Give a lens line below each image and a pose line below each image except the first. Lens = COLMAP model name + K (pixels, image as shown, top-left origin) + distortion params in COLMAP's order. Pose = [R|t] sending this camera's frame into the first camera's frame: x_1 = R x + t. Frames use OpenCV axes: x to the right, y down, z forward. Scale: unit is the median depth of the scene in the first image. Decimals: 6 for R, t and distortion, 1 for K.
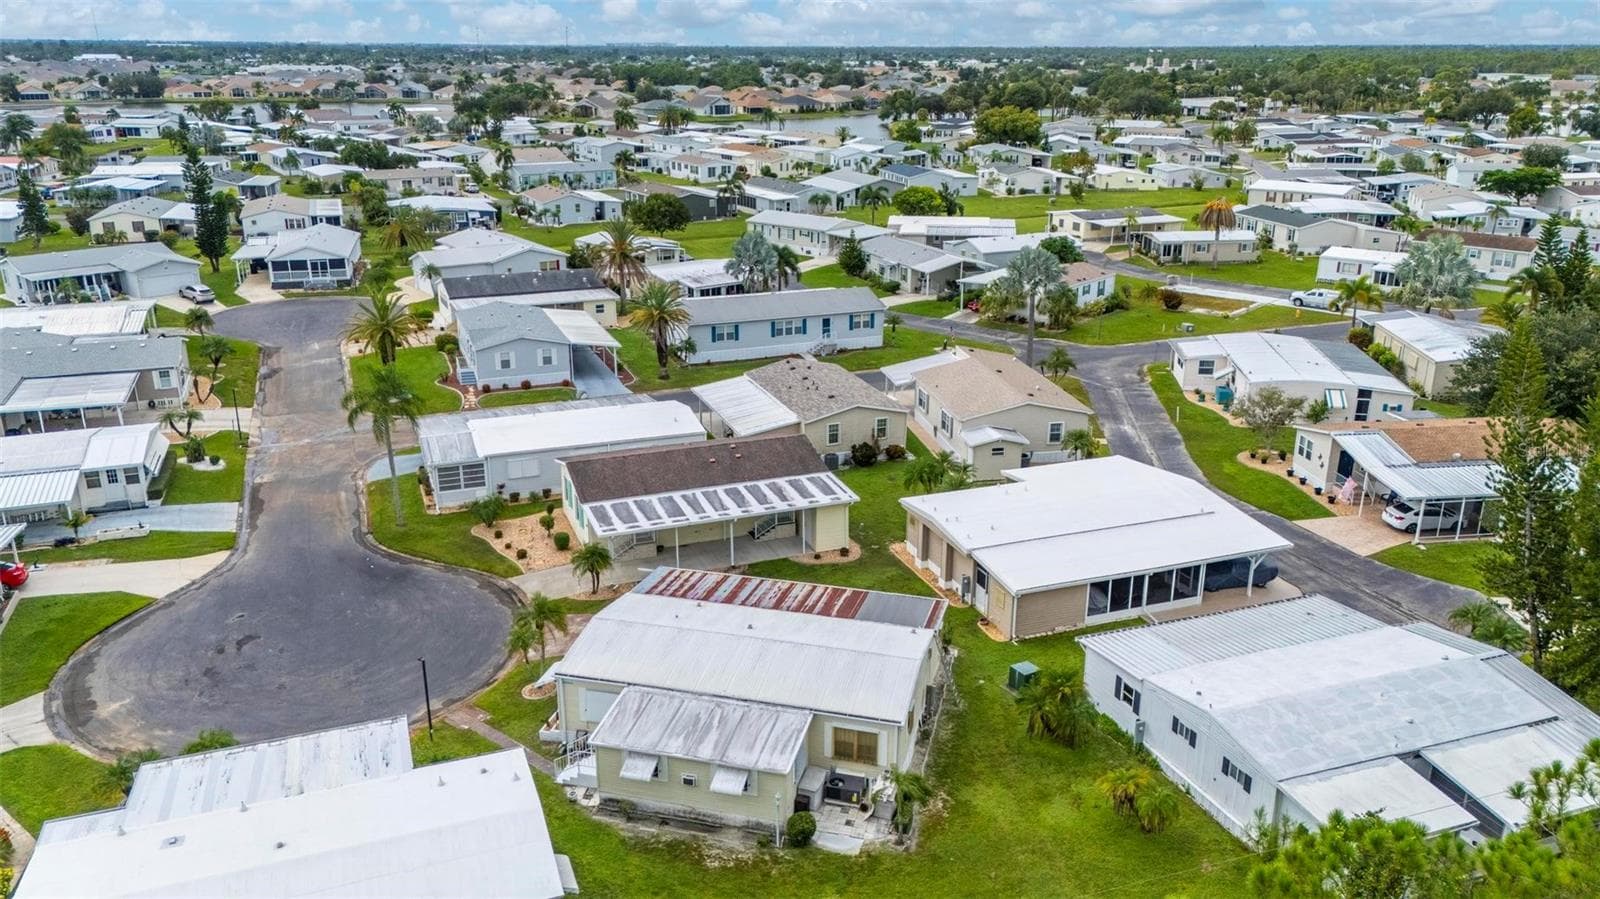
lens RADIAL K [[1177.4, 0, 793.8], [0, 1177.4, 465.2], [0, 0, 1]] dist [0.068150, -0.059862]
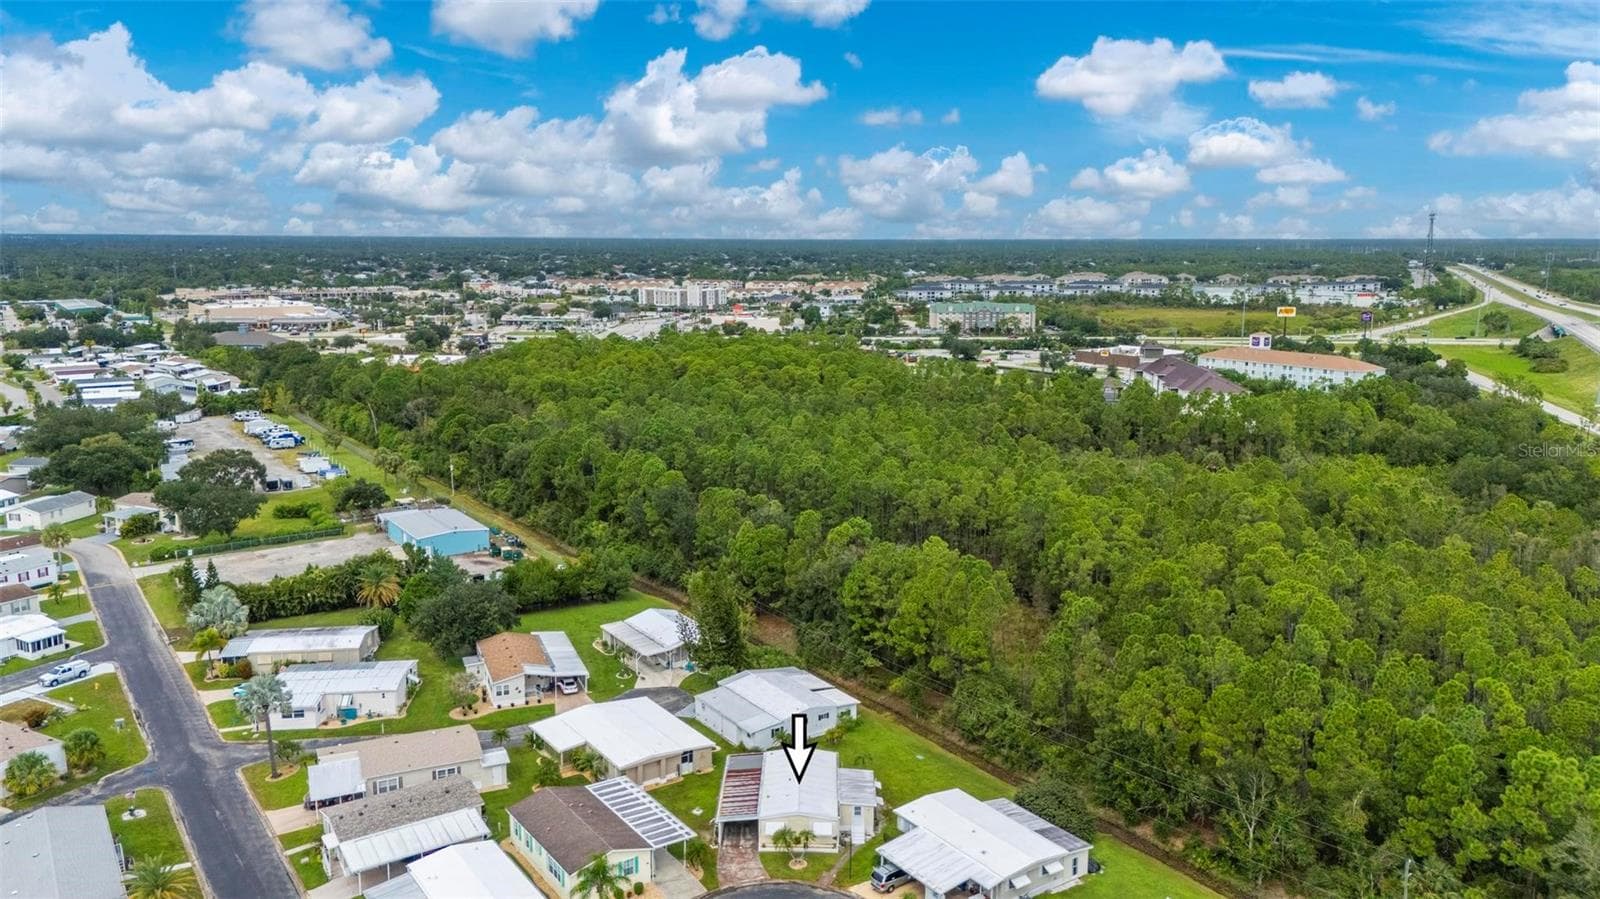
lens RADIAL K [[1177.4, 0, 807.6], [0, 1177.4, 455.9], [0, 0, 1]] dist [0.068150, -0.059862]
pose [[-0.240638, -0.182352, 0.953332, -1.204407], [0.323278, 0.911056, 0.255867, -0.577151], [-0.915197, 0.369762, -0.160284, 0.604591]]
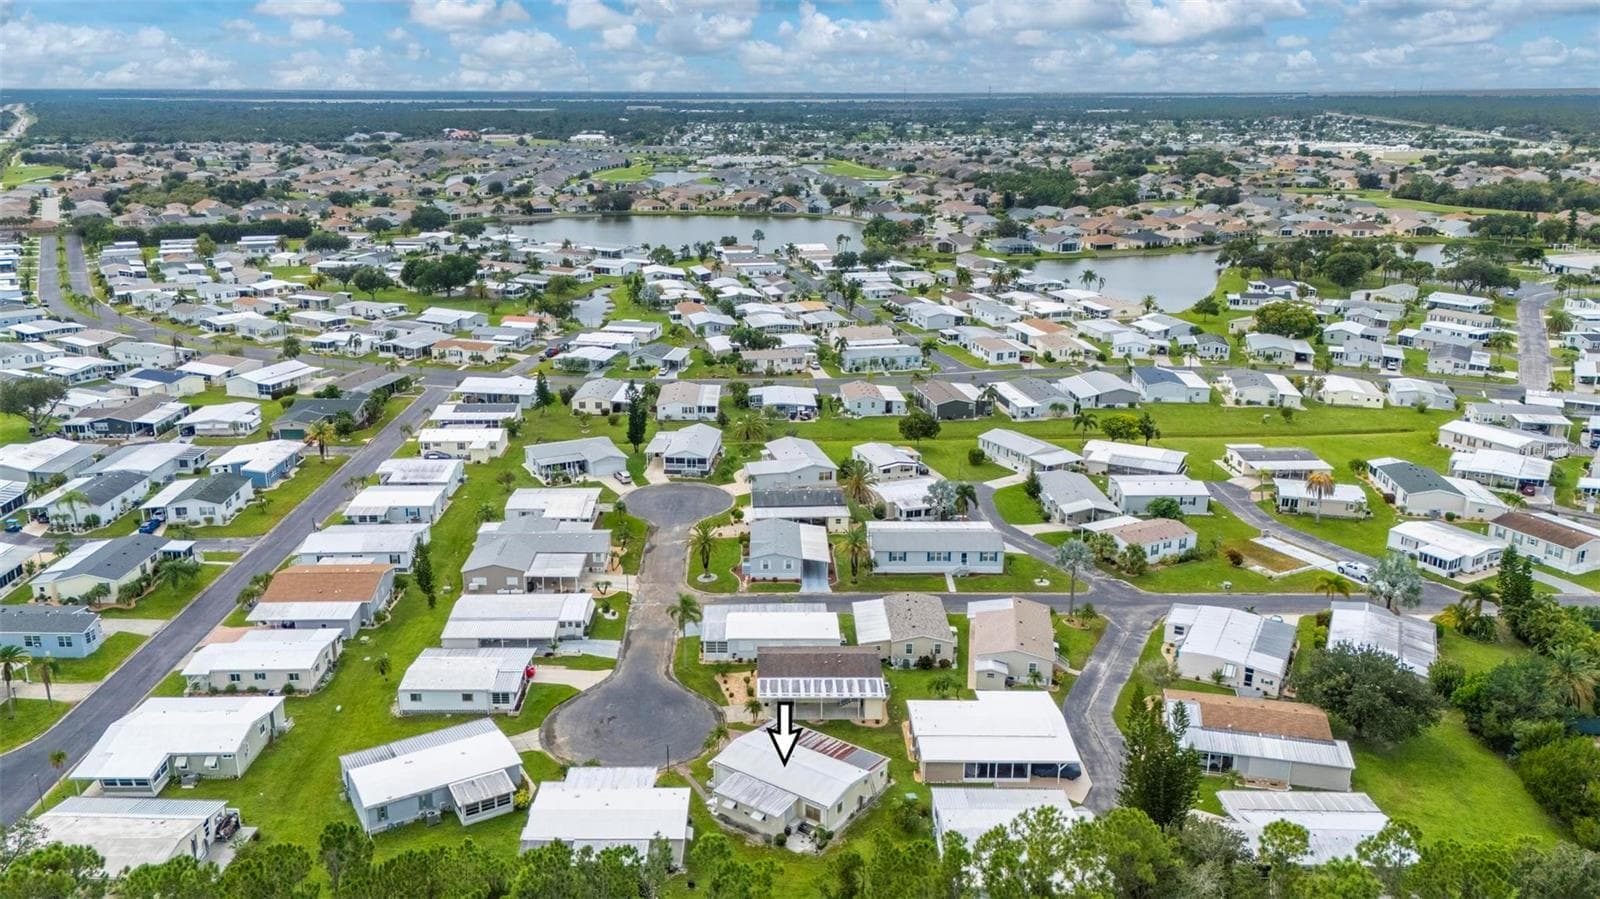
lens RADIAL K [[1177.4, 0, 767.8], [0, 1177.4, 455.4], [0, 0, 1]] dist [0.068150, -0.059862]
pose [[0.936050, 0.103615, -0.336265, 0.361341], [-0.118377, 0.992687, -0.023642, -0.223758], [0.331356, 0.061936, 0.941471, -0.728441]]
